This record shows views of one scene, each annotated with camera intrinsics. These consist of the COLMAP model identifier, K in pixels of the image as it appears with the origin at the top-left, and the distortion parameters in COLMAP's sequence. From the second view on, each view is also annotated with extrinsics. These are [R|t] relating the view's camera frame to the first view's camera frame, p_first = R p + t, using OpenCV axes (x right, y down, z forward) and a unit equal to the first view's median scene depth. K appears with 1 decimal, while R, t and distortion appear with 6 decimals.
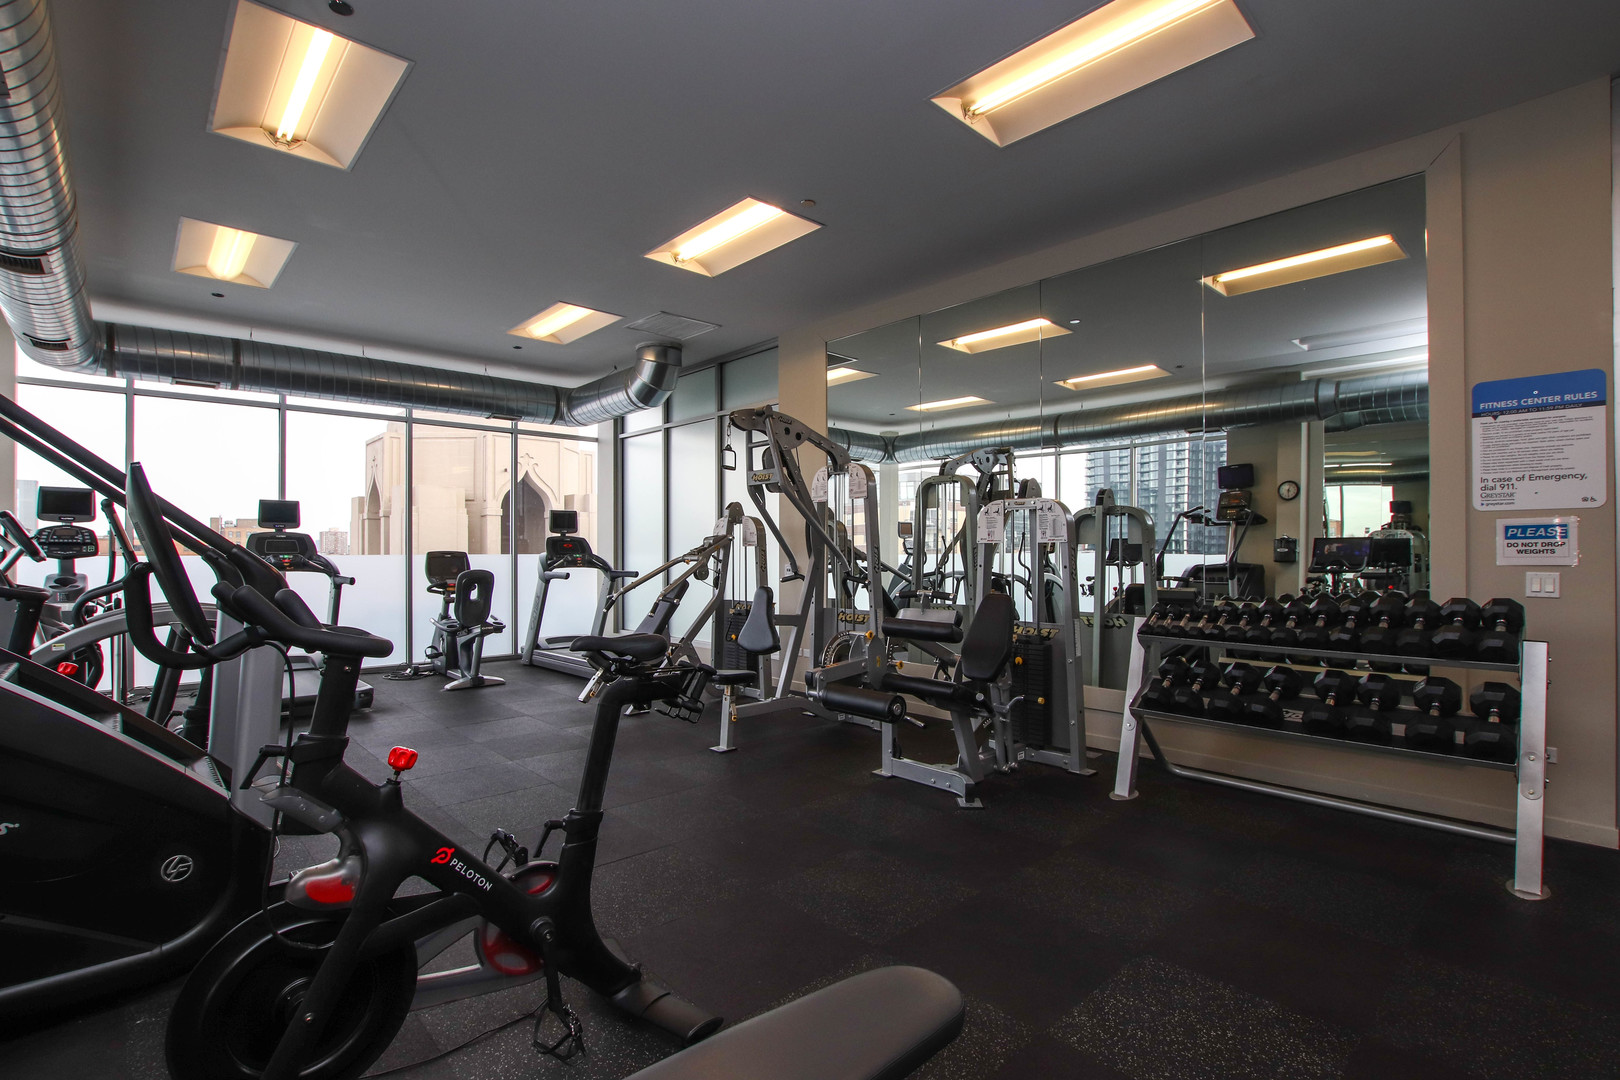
lens RADIAL K [[774.2, 0, 824.9], [0, 774.2, 551.4], [0, 0, 1]] dist [-0.025798, 0.000783]
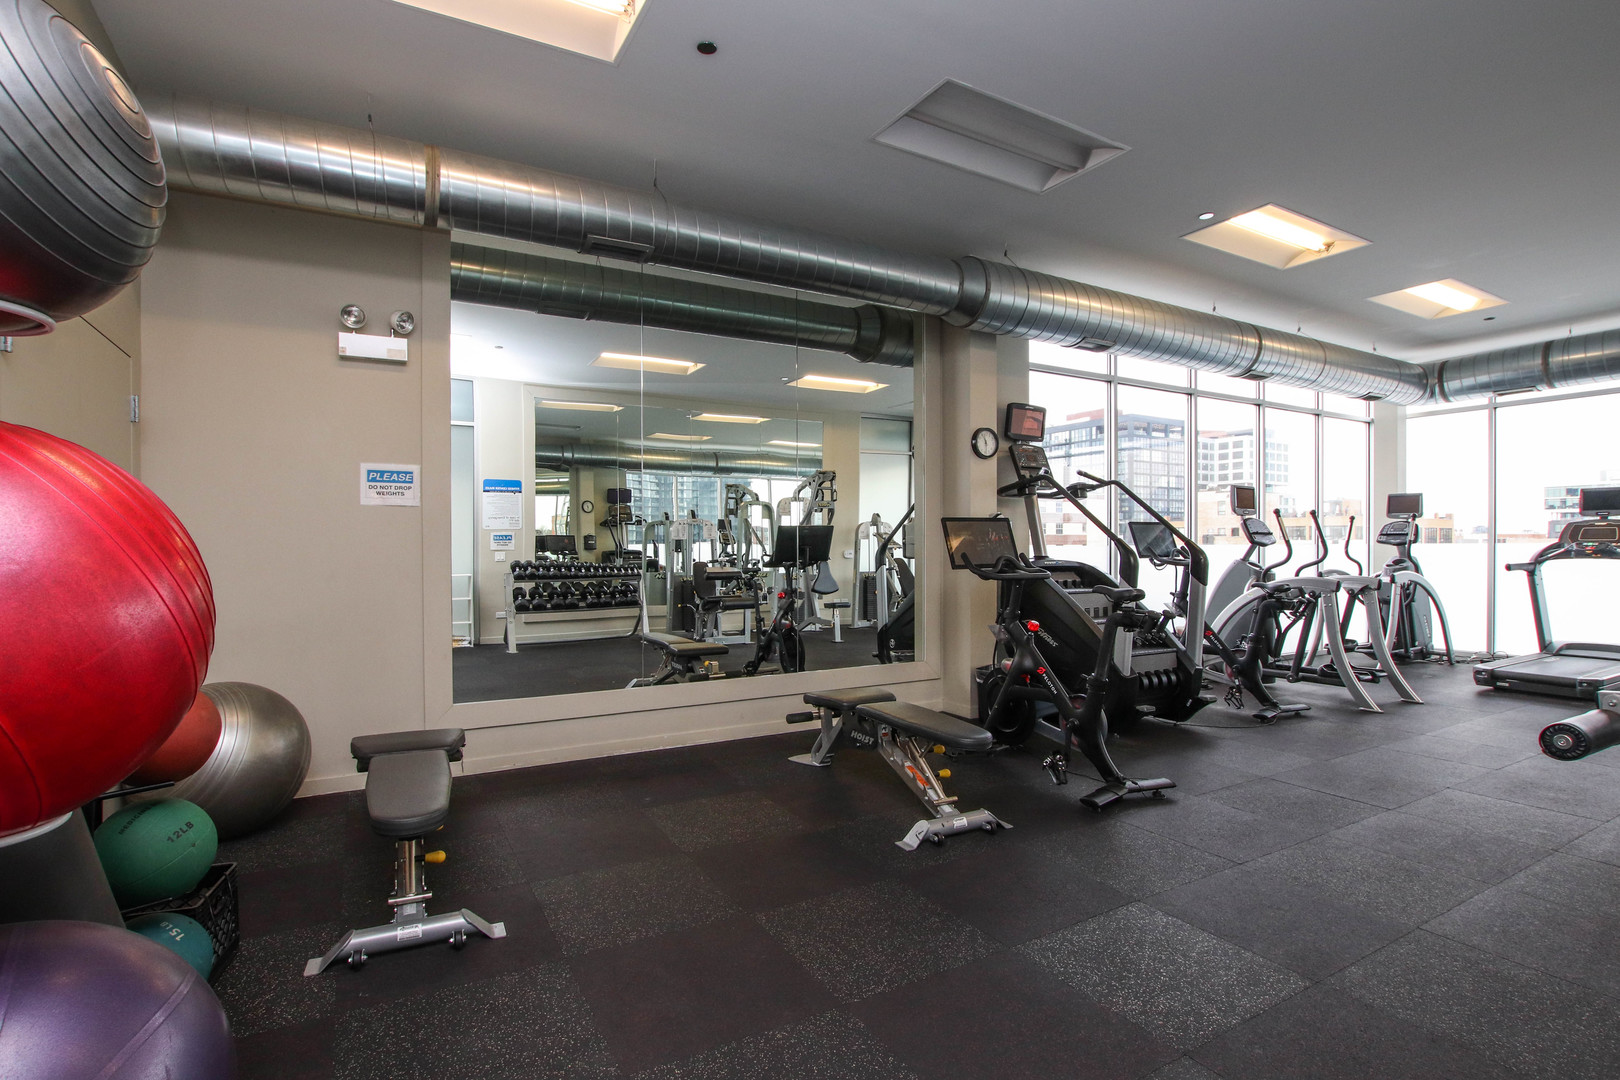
lens RADIAL K [[774.2, 0, 824.9], [0, 774.2, 551.4], [0, 0, 1]] dist [-0.025798, 0.000783]
pose [[-0.222188, 0.008707, -0.974965, 0.875125], [0.011099, 0.999918, 0.006400, 0.003157], [0.974941, -0.009399, -0.222266, 0.397007]]
